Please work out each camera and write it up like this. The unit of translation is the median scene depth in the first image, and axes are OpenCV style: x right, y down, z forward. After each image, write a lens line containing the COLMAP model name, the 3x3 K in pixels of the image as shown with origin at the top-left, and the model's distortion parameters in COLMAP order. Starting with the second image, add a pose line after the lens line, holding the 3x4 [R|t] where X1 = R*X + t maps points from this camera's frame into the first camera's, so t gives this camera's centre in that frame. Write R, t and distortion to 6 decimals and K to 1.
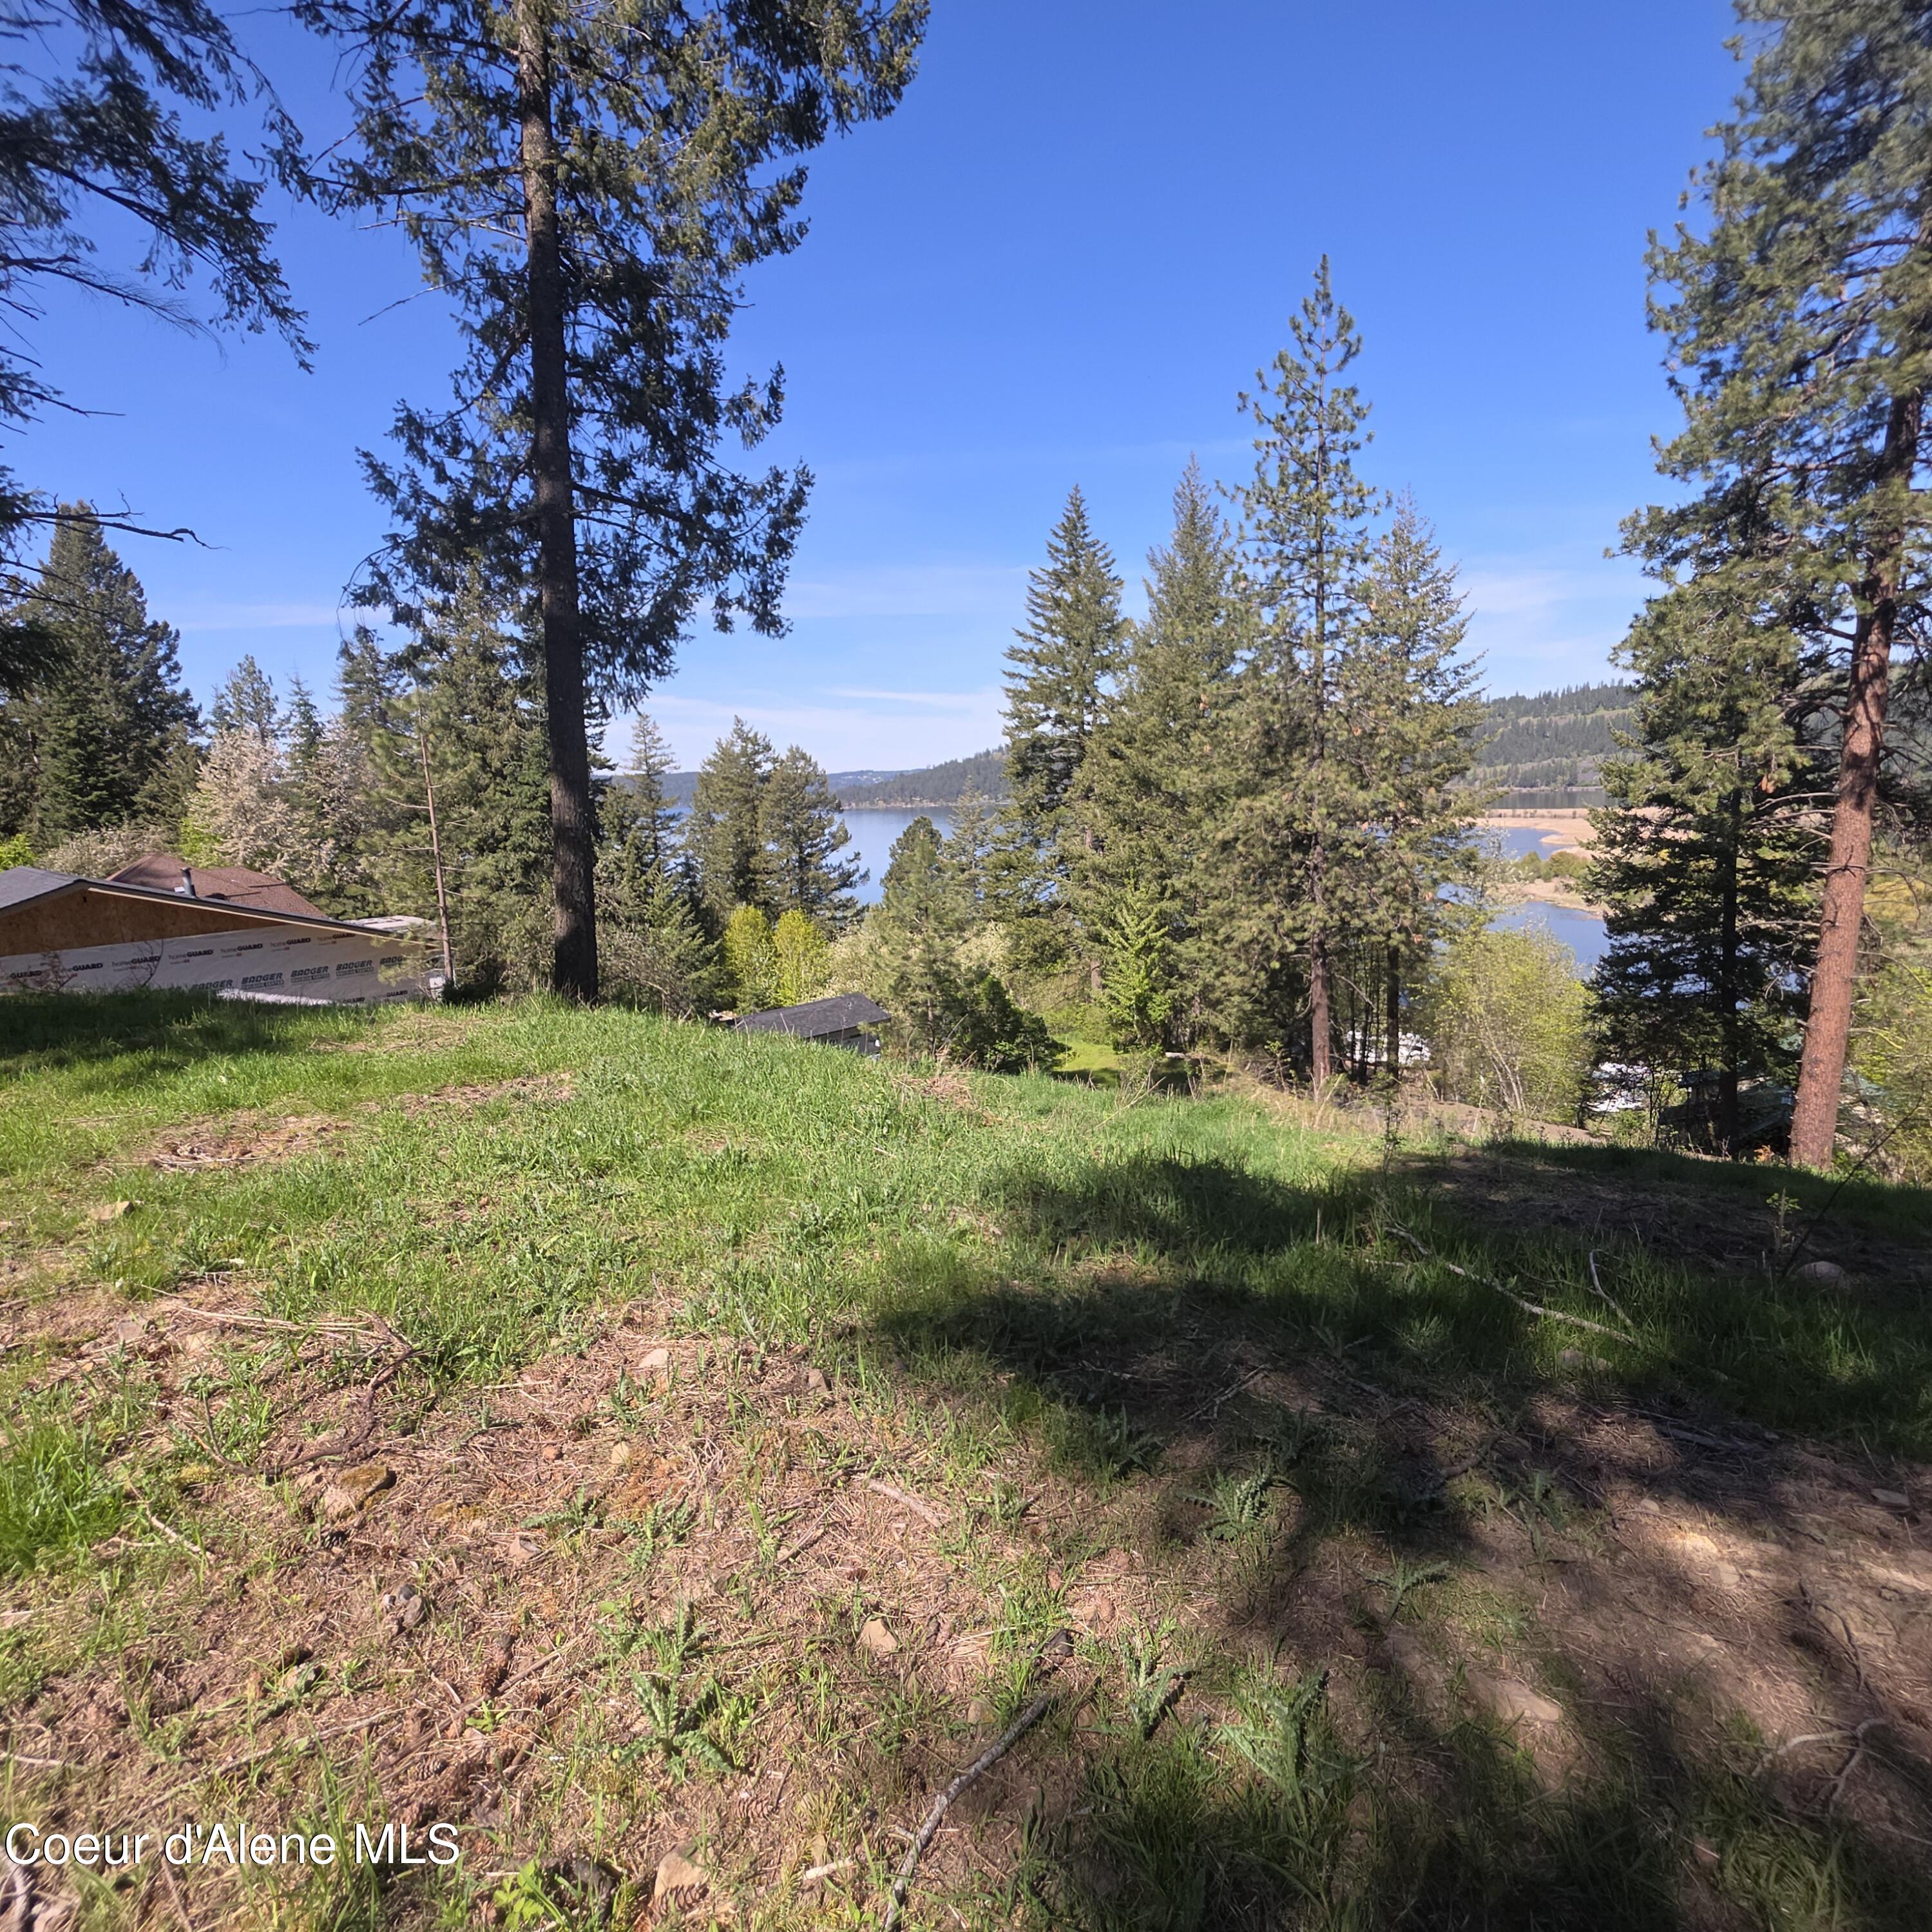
lens RADIAL K [[1029.7, 0, 973.2], [0, 1029.7, 968.5], [0, 0, 1]] dist [0.002597, -0.000899]
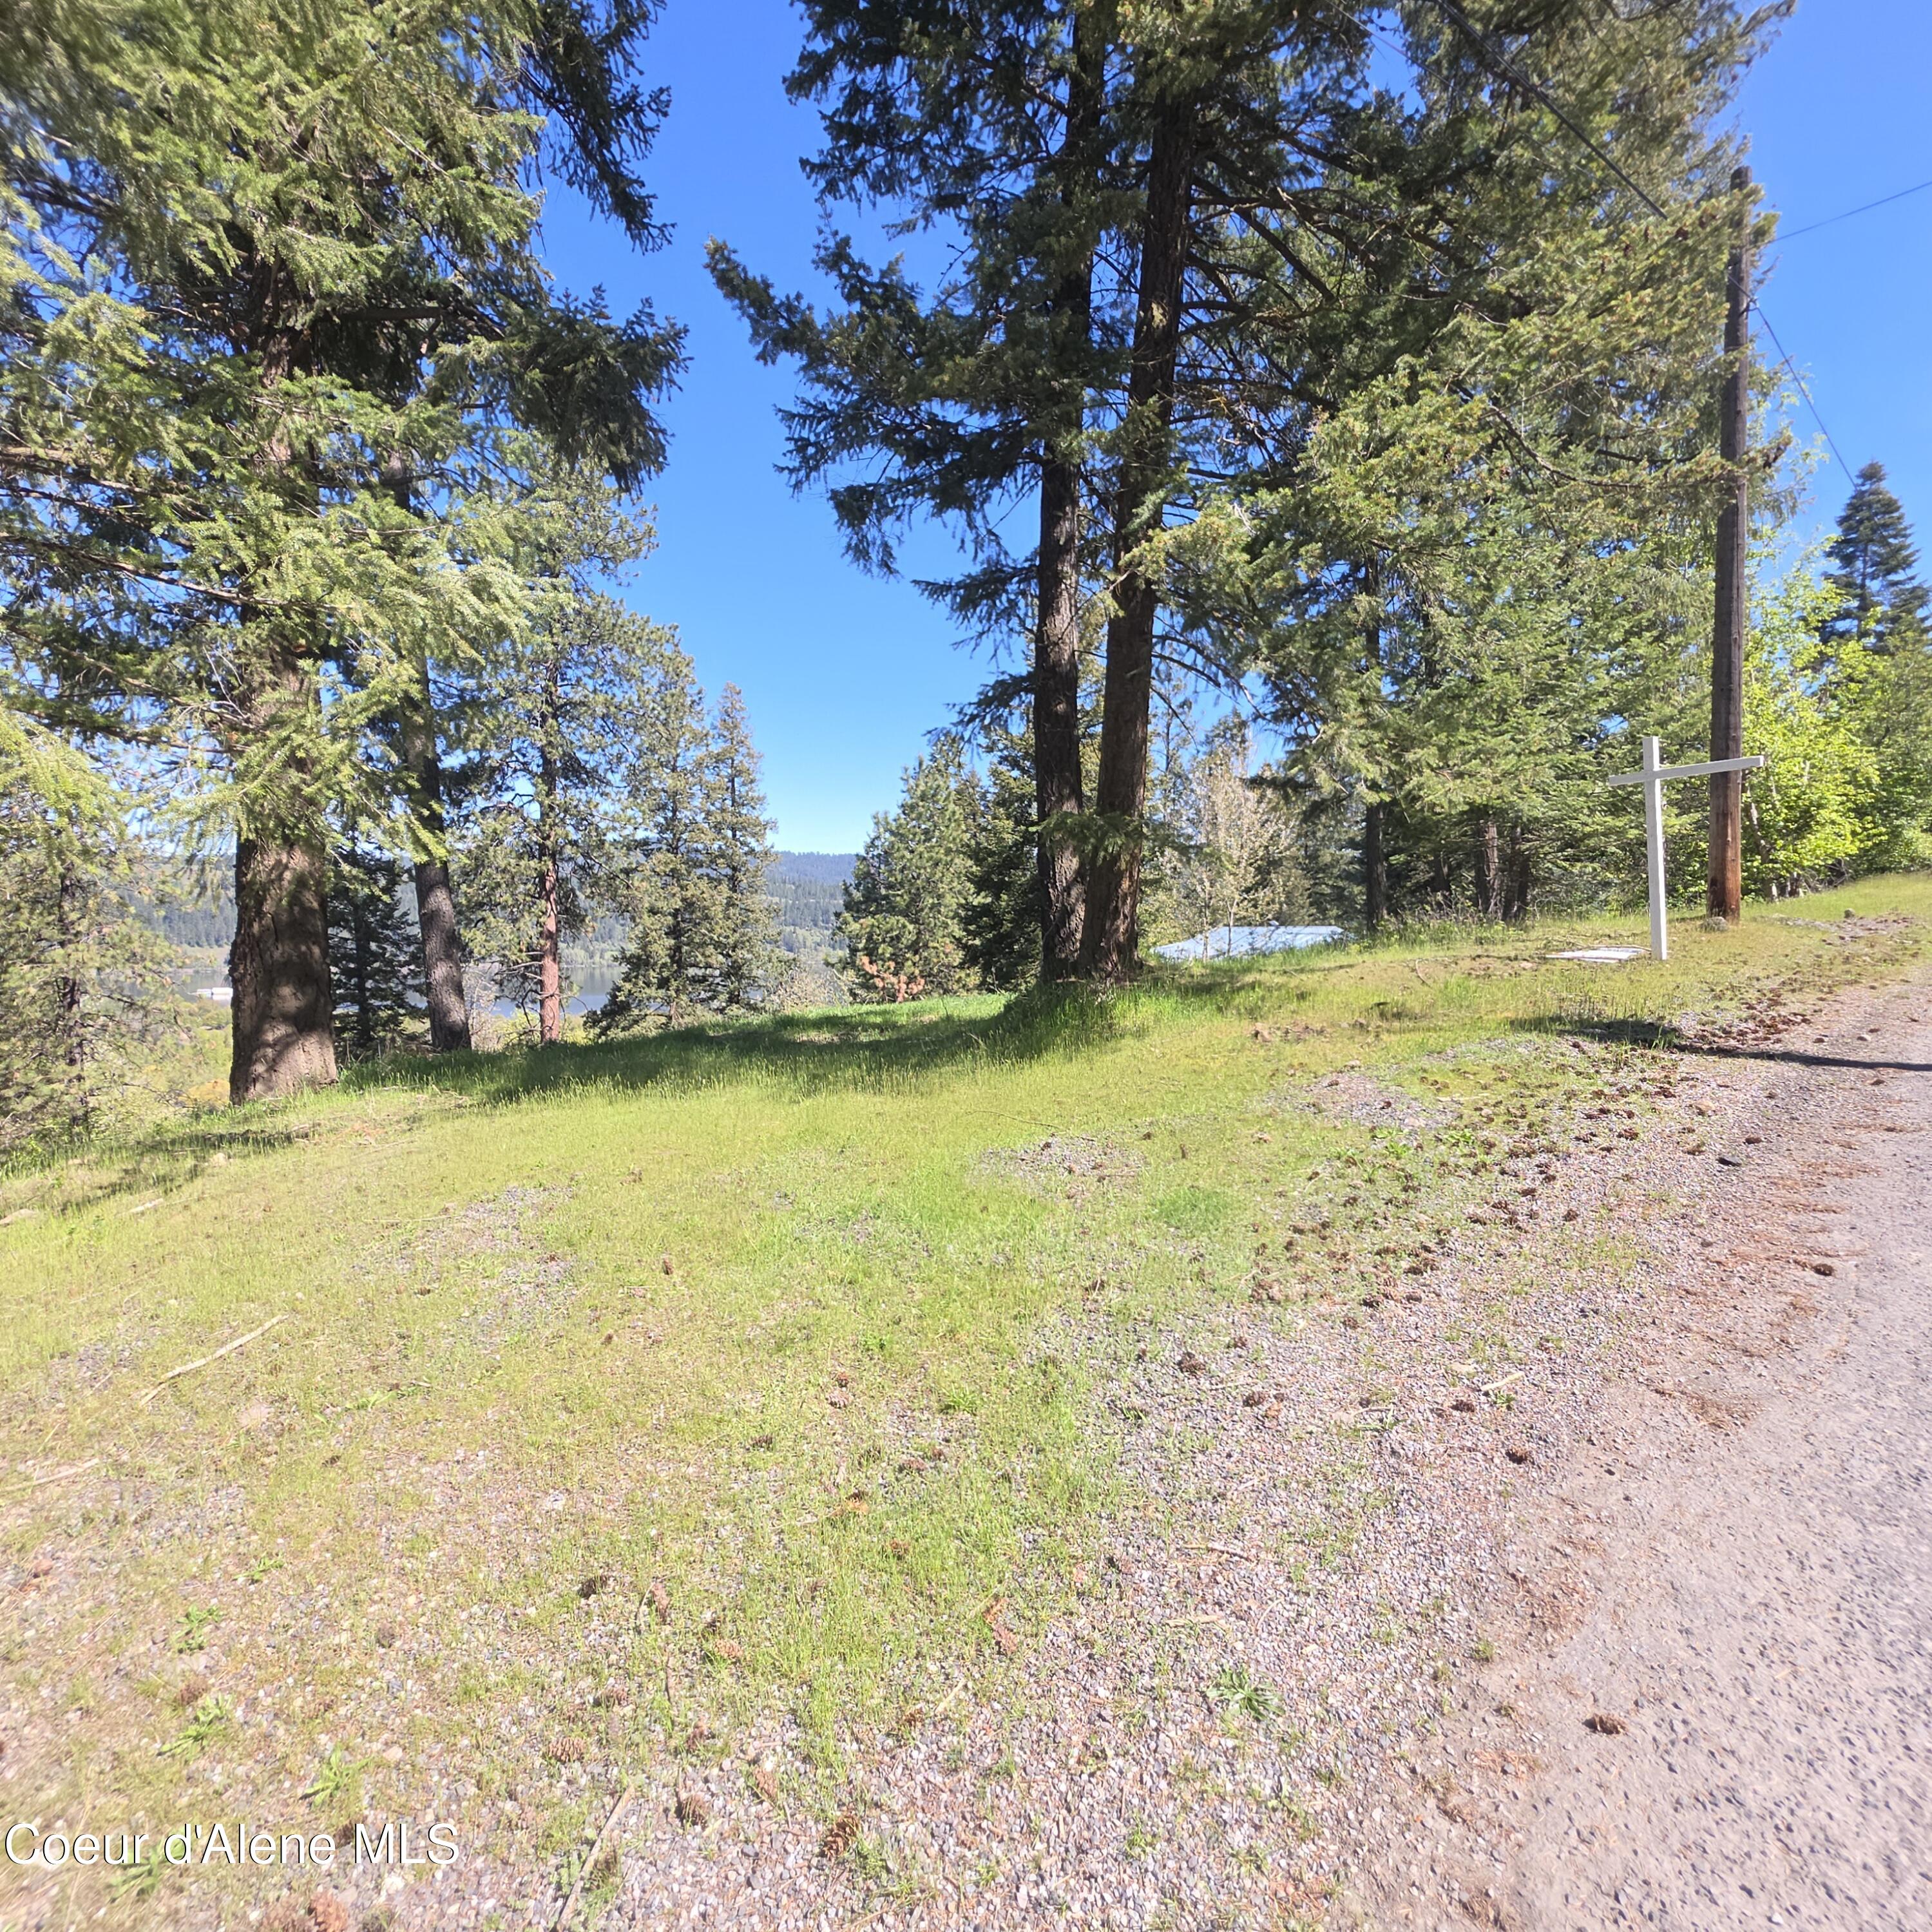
lens RADIAL K [[1029.7, 0, 973.2], [0, 1029.7, 968.5], [0, 0, 1]] dist [0.002597, -0.000899]
pose [[0.072675, 0.009199, 0.997313, -0.495211], [0.175493, 0.984238, -0.021866, 0.012048], [-0.981795, 0.176611, 0.069916, 0.102351]]
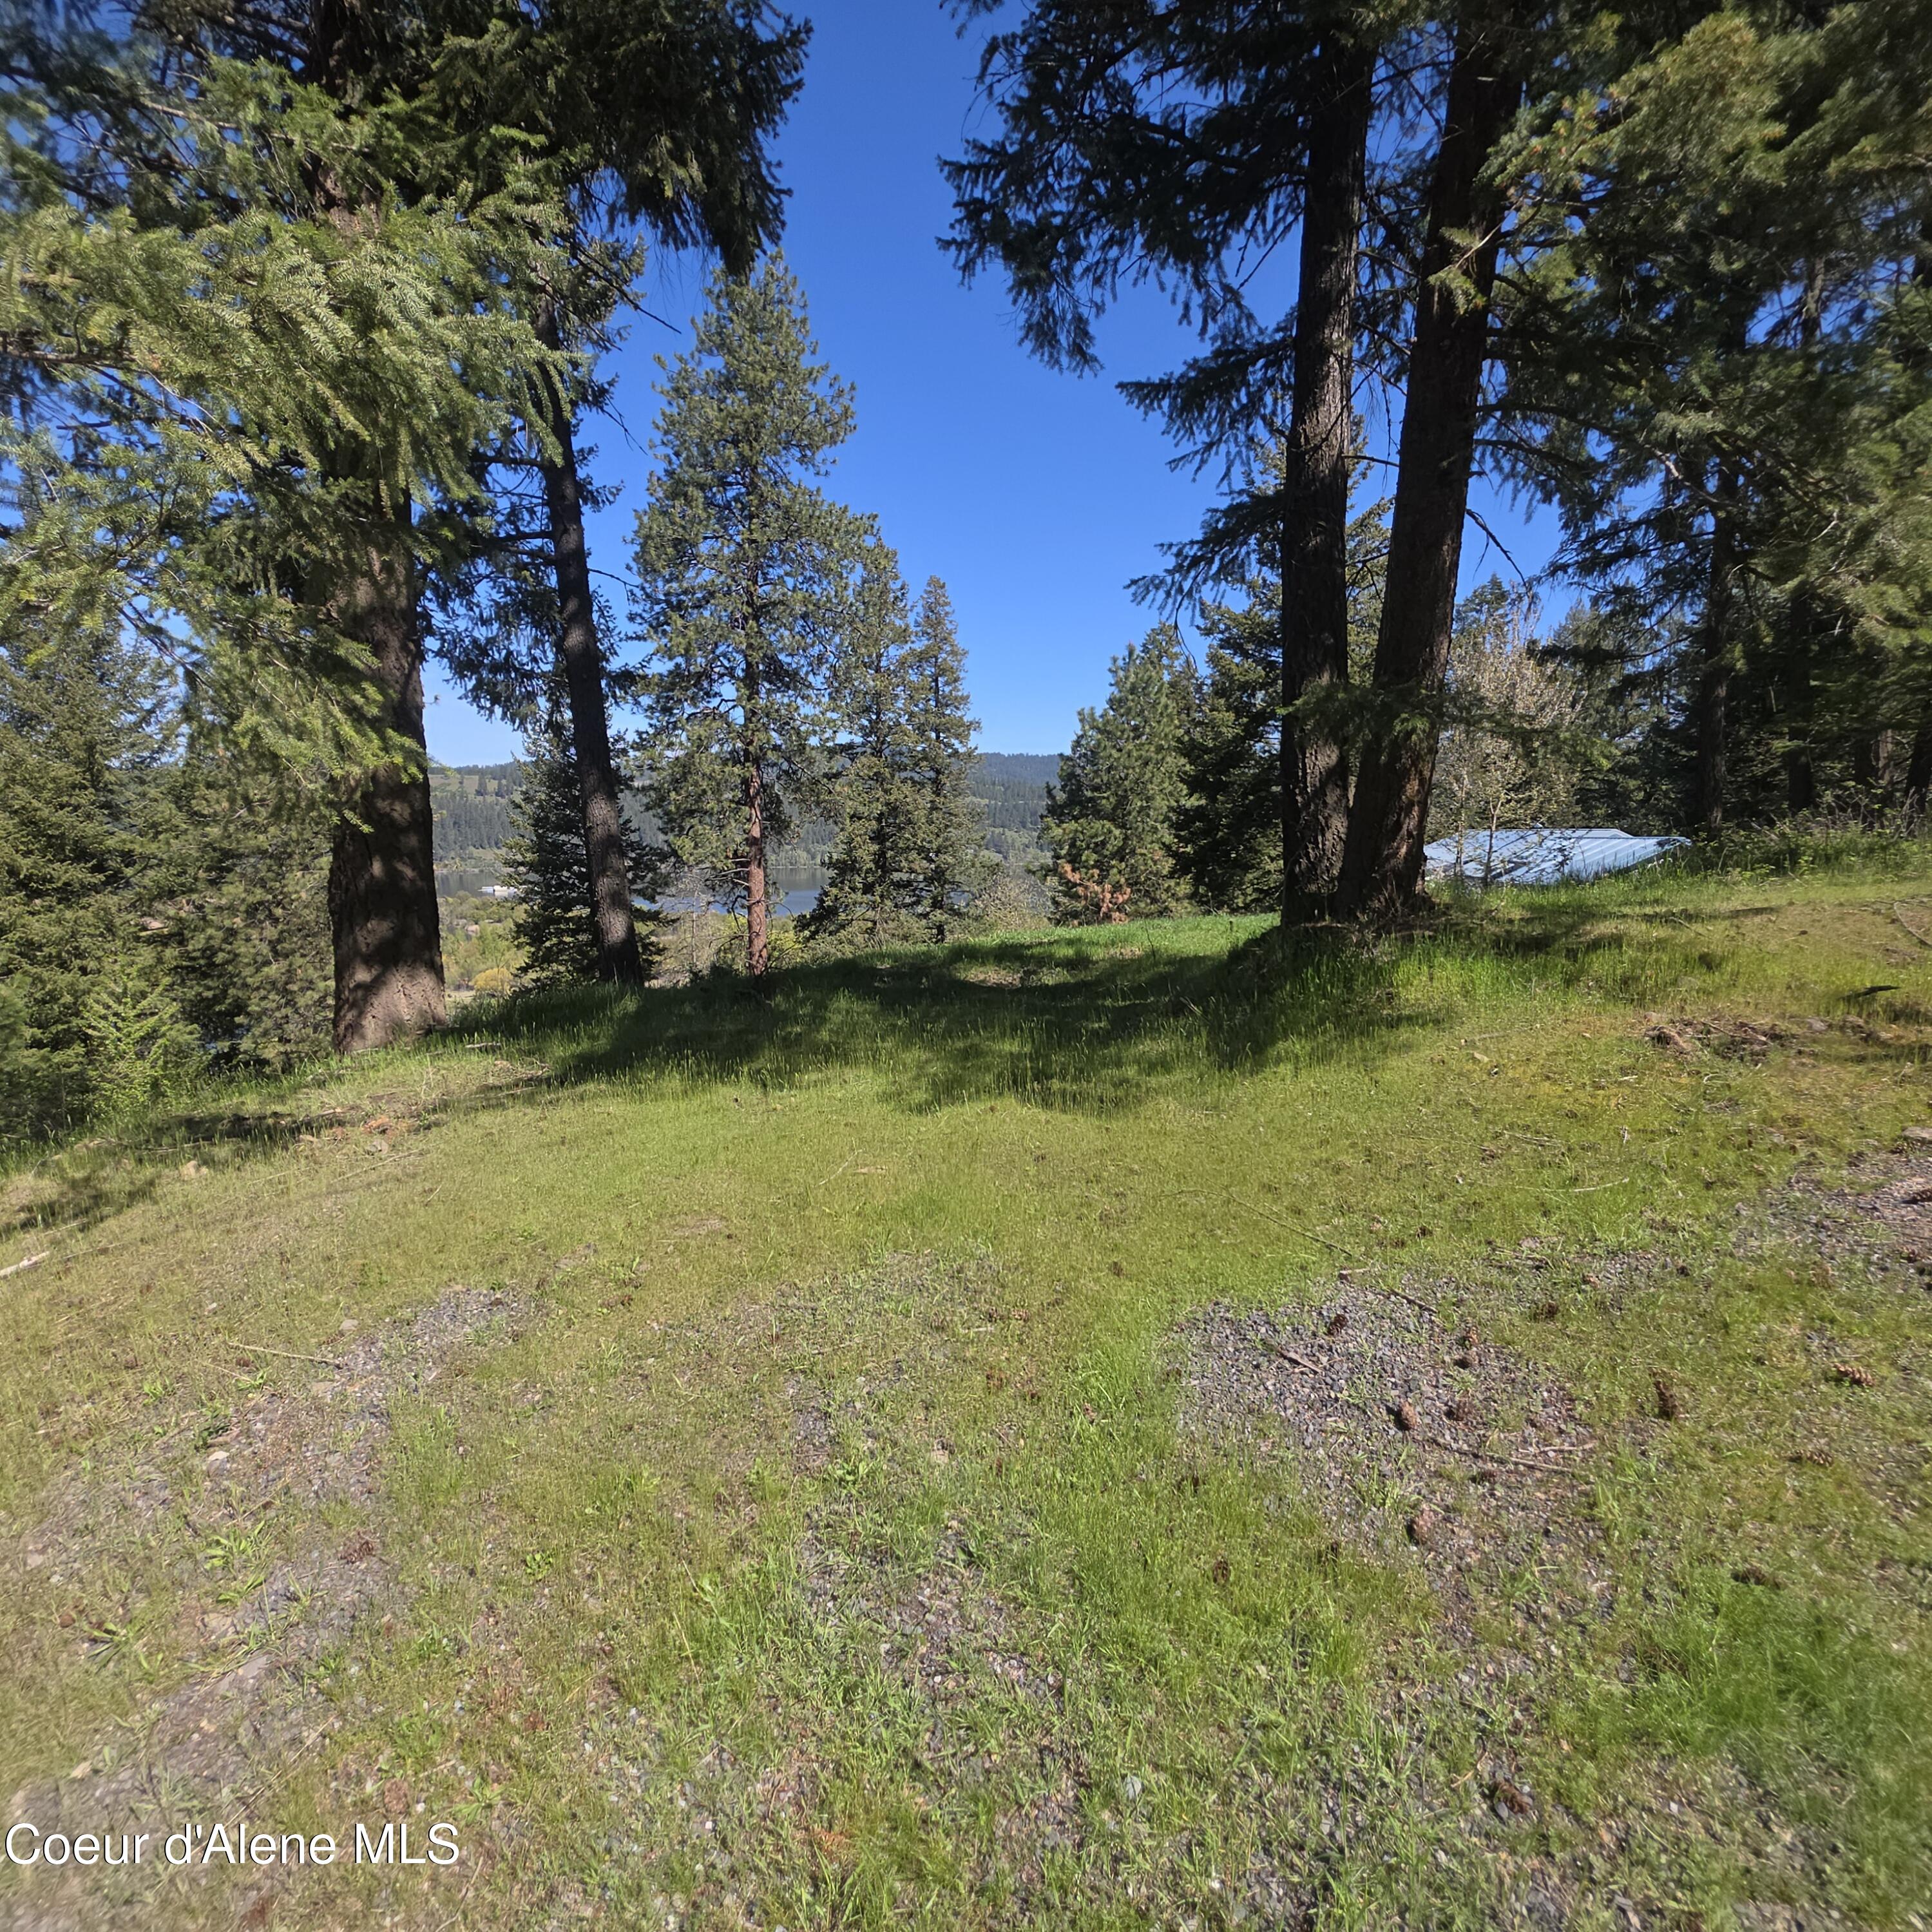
lens RADIAL K [[1029.7, 0, 973.2], [0, 1029.7, 968.5], [0, 0, 1]] dist [0.002597, -0.000899]
pose [[0.269485, -0.081333, 0.959564, -0.446468], [0.164194, 0.985717, 0.037437, 0.005760], [-0.948904, 0.147466, 0.278990, 0.105757]]
